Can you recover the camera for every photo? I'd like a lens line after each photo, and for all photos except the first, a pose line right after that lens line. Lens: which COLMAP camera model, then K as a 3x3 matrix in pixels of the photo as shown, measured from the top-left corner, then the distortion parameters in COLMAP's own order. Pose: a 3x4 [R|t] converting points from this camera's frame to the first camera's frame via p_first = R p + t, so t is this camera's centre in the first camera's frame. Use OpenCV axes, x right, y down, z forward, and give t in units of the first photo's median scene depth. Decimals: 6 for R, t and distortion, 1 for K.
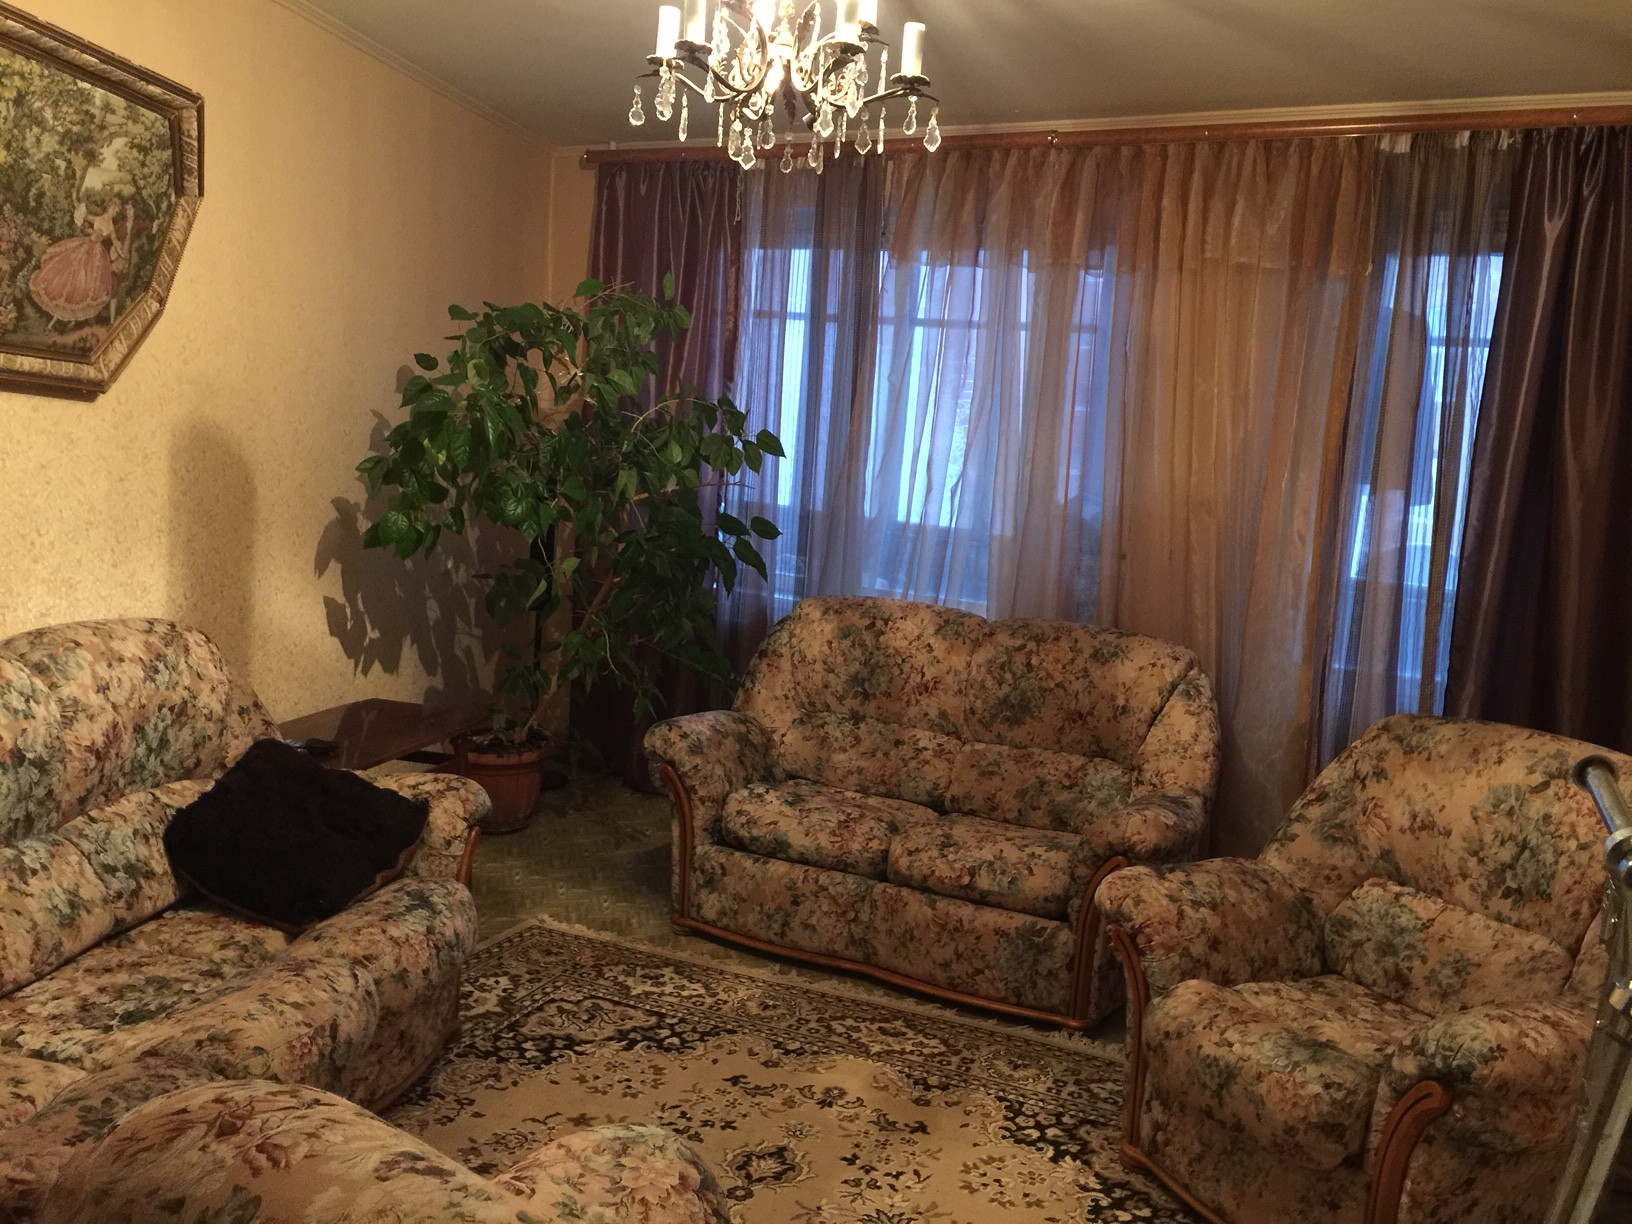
lens RADIAL K [[1405.8, 0, 841.0], [0, 1405.8, 606.7], [0, 0, 1]] dist [0.086419, -0.113988]
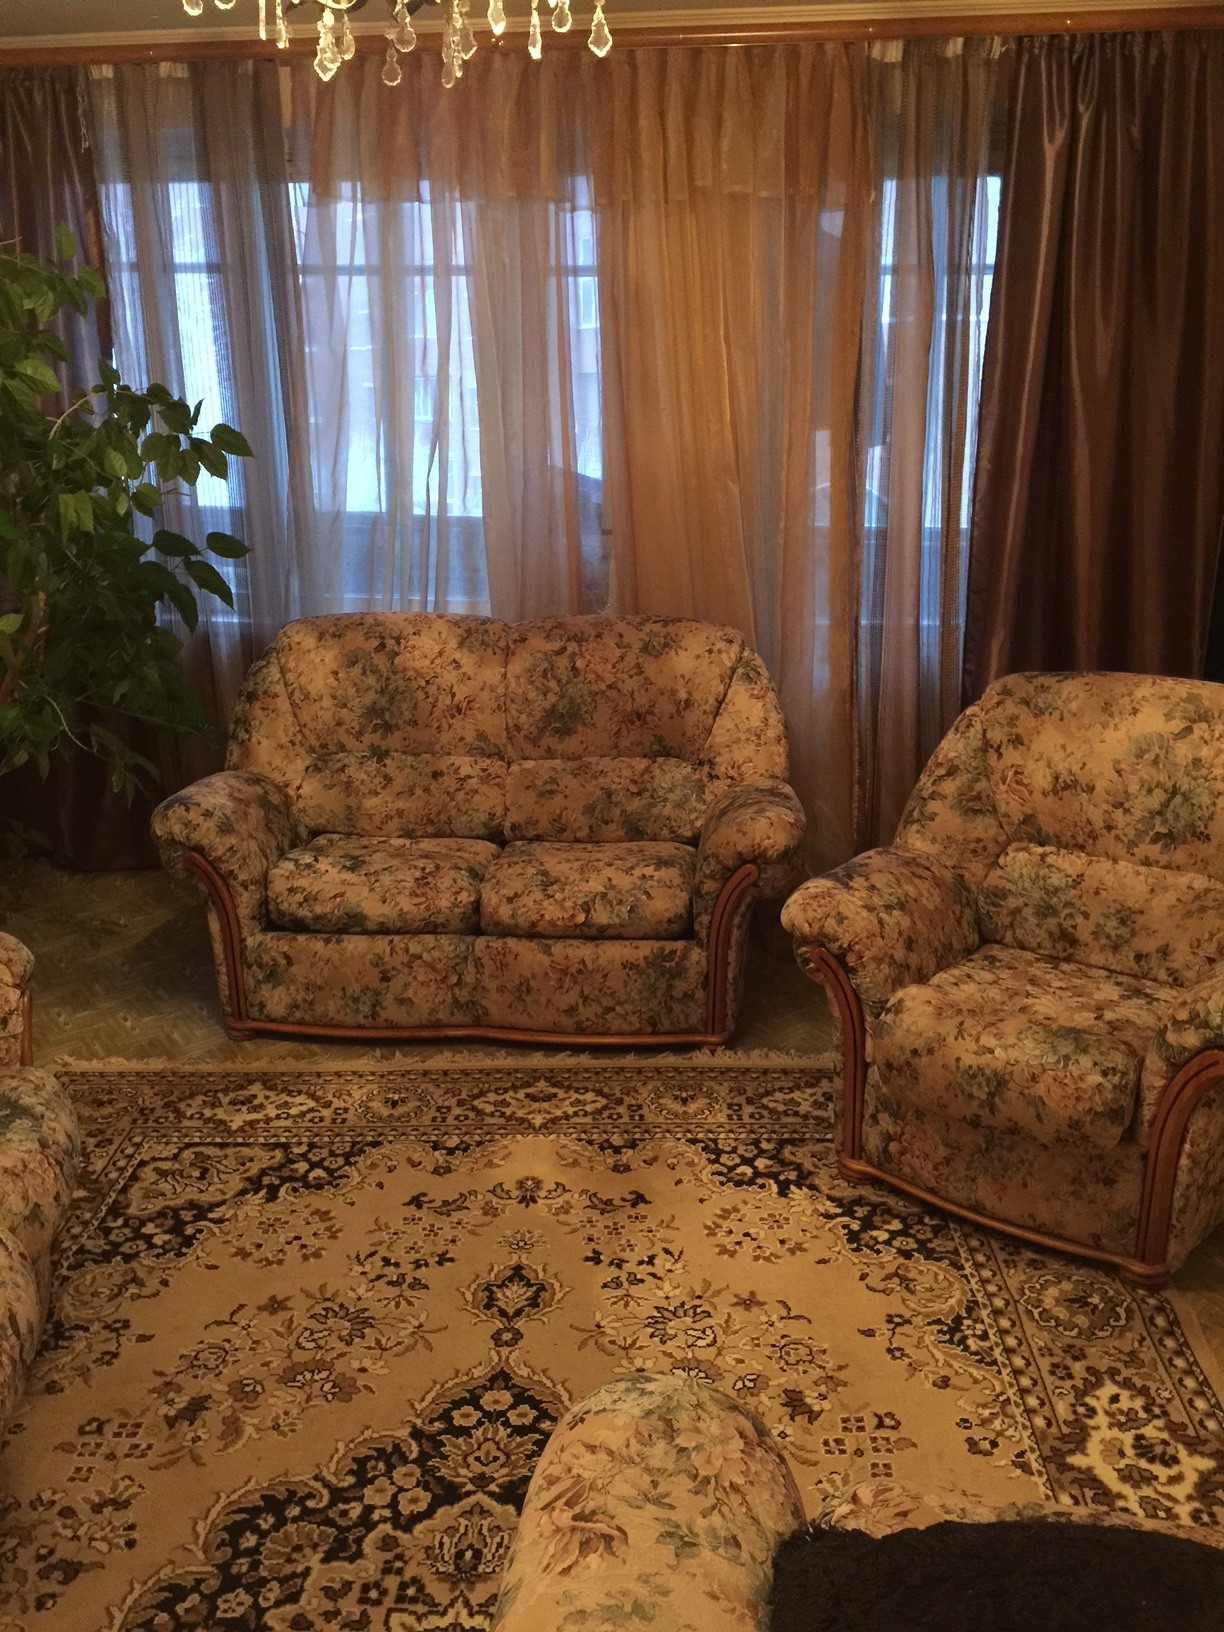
lens RADIAL K [[1405.8, 0, 645.3], [0, 1405.8, 803.7], [0, 0, 1]] dist [0.086419, -0.113988]
pose [[0.923023, -0.175099, 0.342591, -0.187991], [0.114037, 0.974934, 0.191047, -0.052461], [-0.367456, -0.137272, 0.919855, 0.166956]]
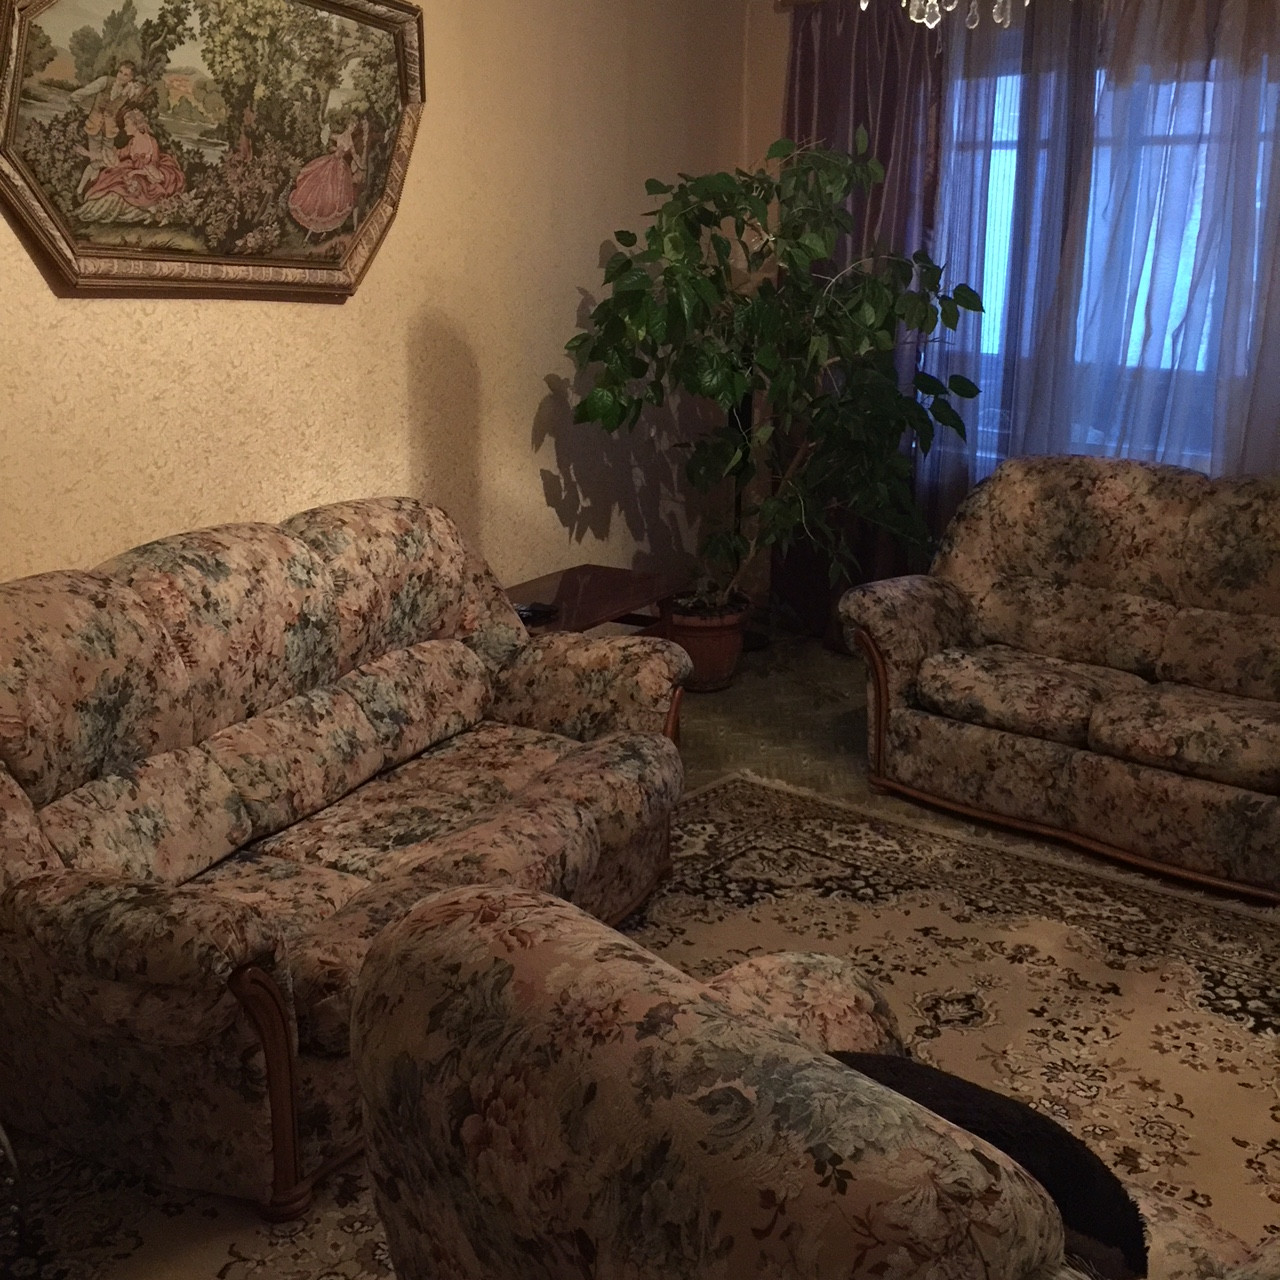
lens RADIAL K [[1468.9, 0, 635.7], [0, 1468.9, 630.5], [0, 0, 1]] dist [0.055472, 0.000000]
pose [[0.959234, 0.007685, -0.282509, 0.023589], [0.025498, 0.993200, 0.113595, -0.013565], [0.281461, -0.116168, 0.952515, -0.064051]]
